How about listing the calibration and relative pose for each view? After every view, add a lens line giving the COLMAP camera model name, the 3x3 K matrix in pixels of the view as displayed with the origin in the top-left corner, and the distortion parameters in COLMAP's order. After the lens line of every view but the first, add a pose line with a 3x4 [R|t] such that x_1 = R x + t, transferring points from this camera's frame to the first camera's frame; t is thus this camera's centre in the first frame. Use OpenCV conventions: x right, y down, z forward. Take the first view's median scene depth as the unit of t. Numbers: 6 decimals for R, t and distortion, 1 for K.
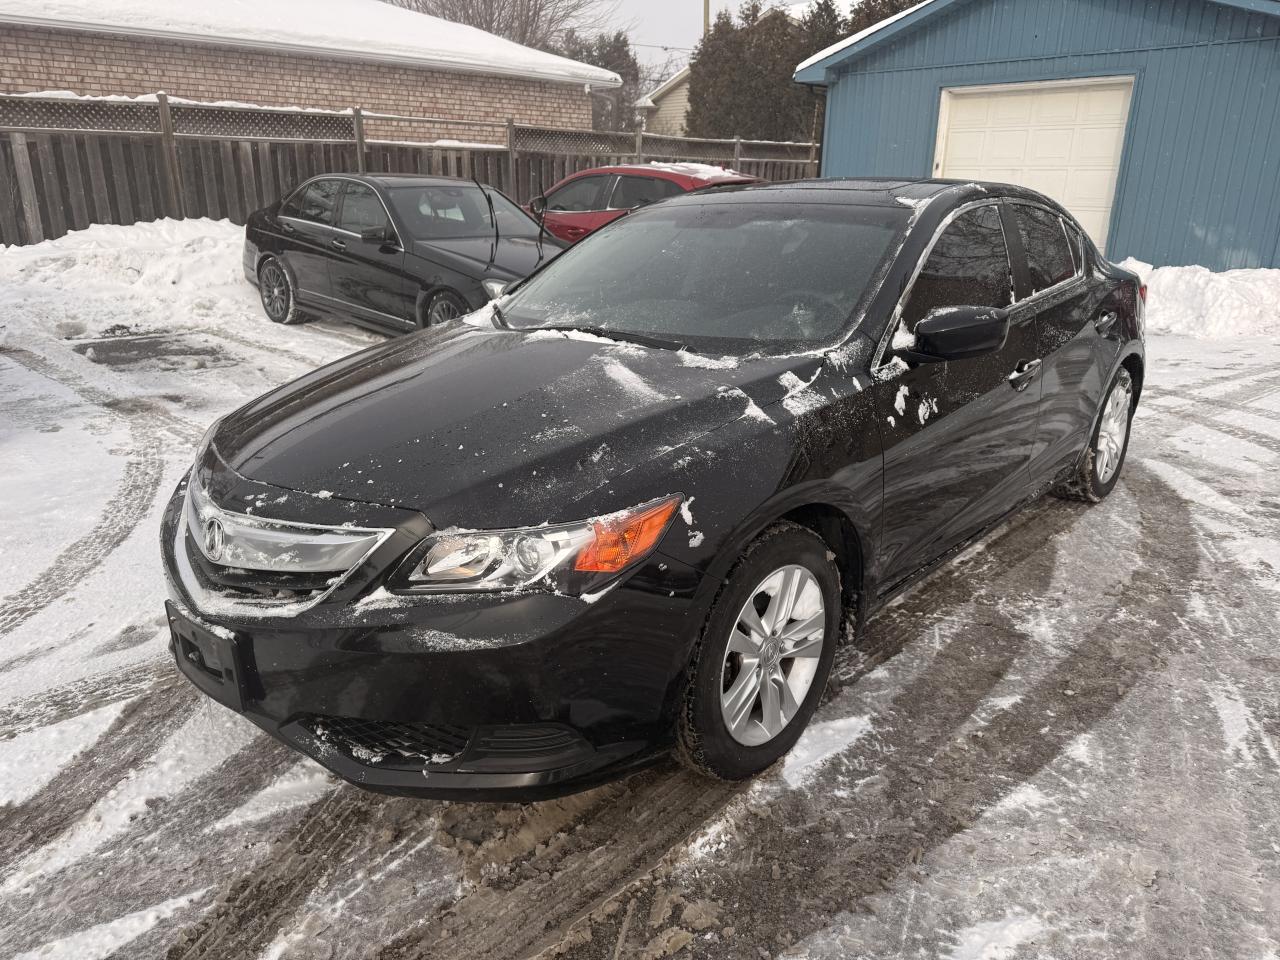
lens RADIAL K [[904.0, 0, 643.3], [0, 904.0, 481.4], [0, 0, 1]] dist [0.024941, -0.025240]
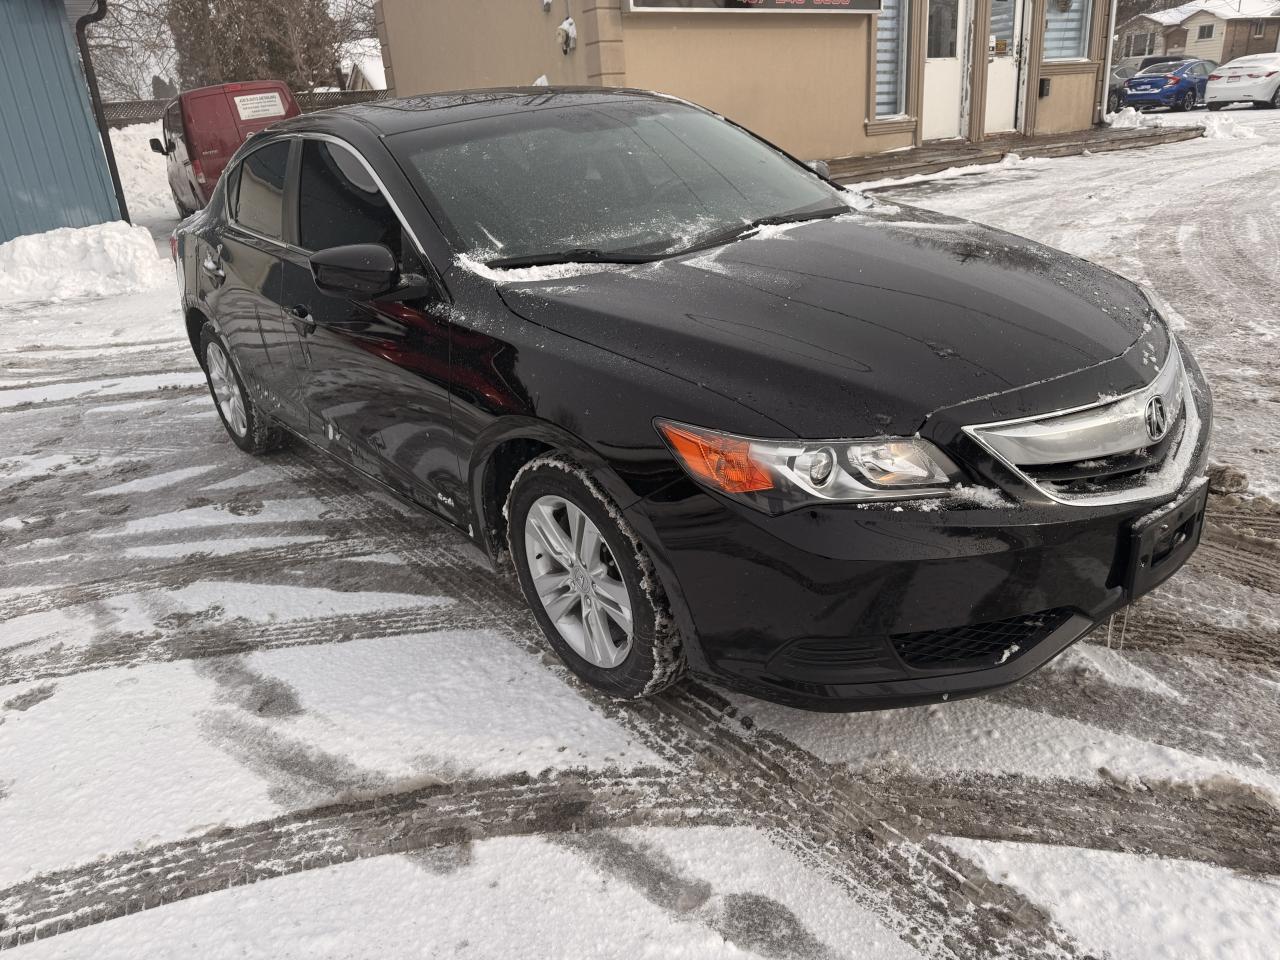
lens RADIAL K [[904.0, 0, 642.1], [0, 904.0, 483.2], [0, 0, 1]] dist [0.024941, -0.025240]
pose [[0.152943, -0.394495, 0.906081, -0.866077], [0.376287, 0.871048, 0.315726, -0.227078], [-0.913792, 0.292659, 0.281665, 0.749302]]
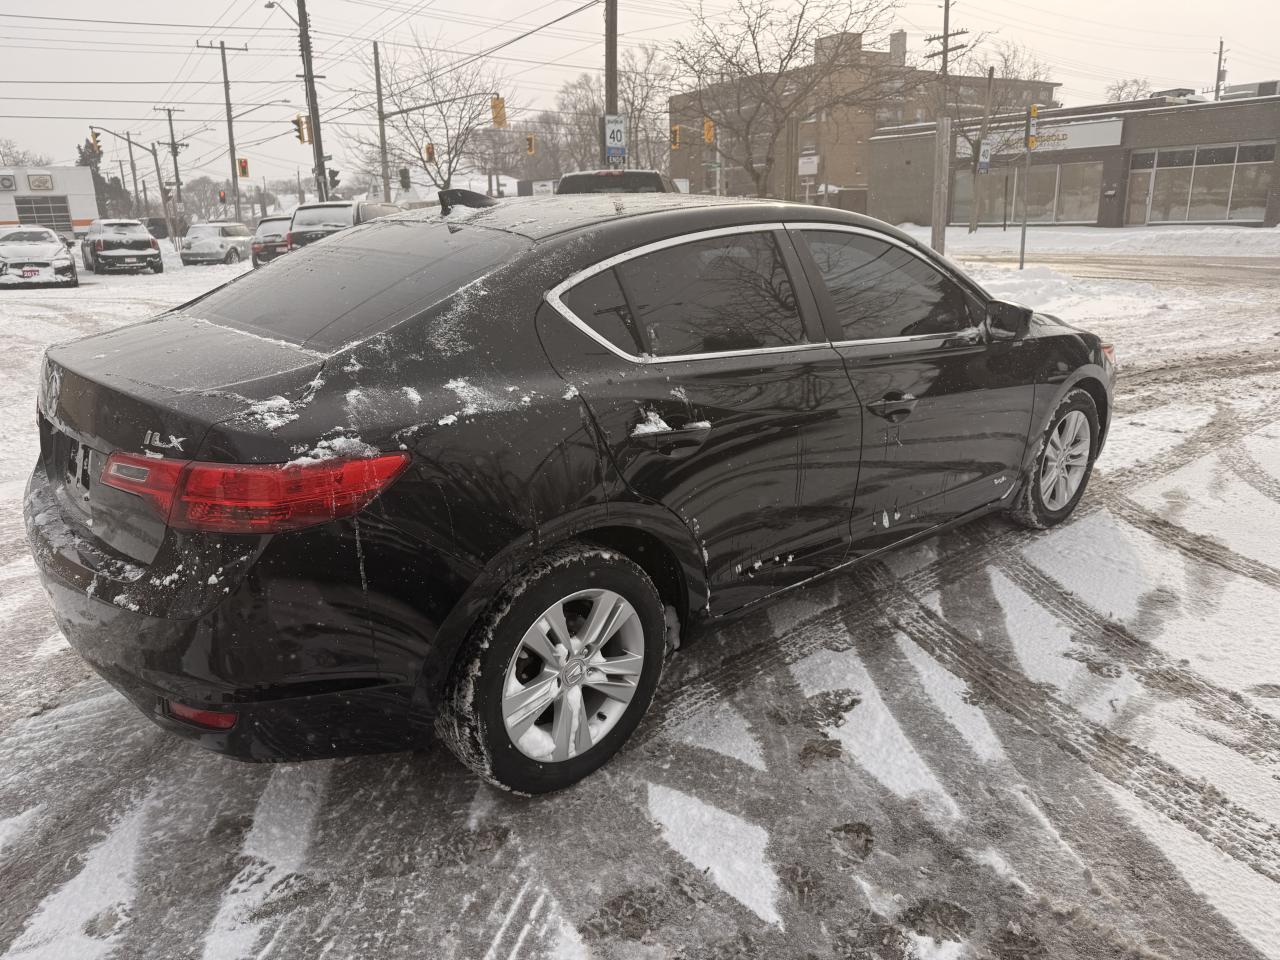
lens RADIAL K [[904.0, 0, 647.7], [0, 904.0, 478.0], [0, 0, 1]] dist [0.024941, -0.025240]
pose [[-0.993703, -0.019422, 0.110353, 0.124785], [0.046704, 0.823433, 0.565488, -0.667757], [-0.101851, 0.567081, -0.817341, 2.071468]]
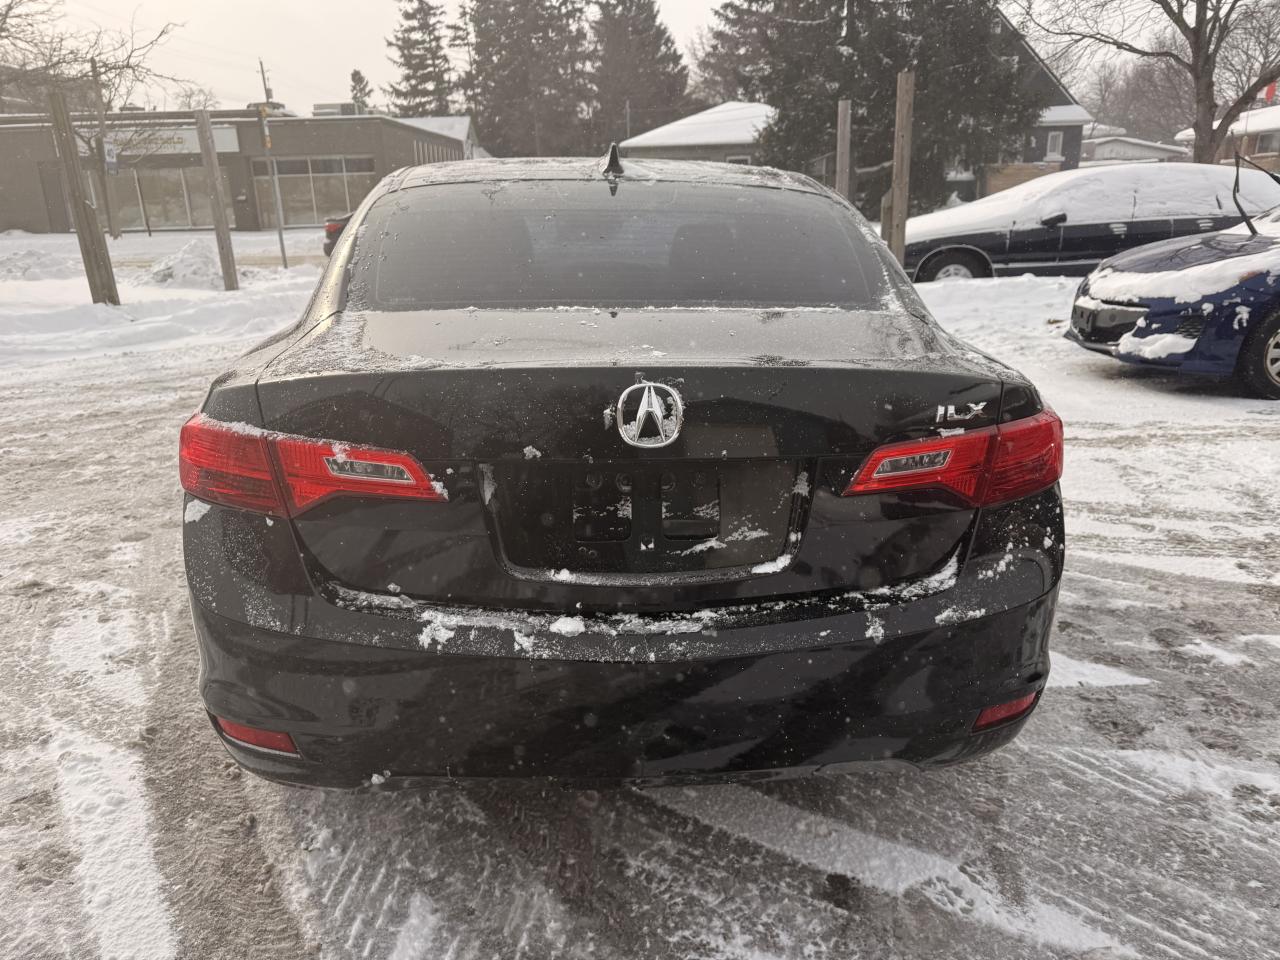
lens RADIAL K [[904.0, 0, 640.2], [0, 904.0, 474.7], [0, 0, 1]] dist [0.024941, -0.025240]
pose [[-0.694079, 0.211186, -0.688225, 0.921504], [-0.213802, 0.852399, 0.477184, -0.549907], [0.687417, 0.478348, -0.546481, 1.796889]]
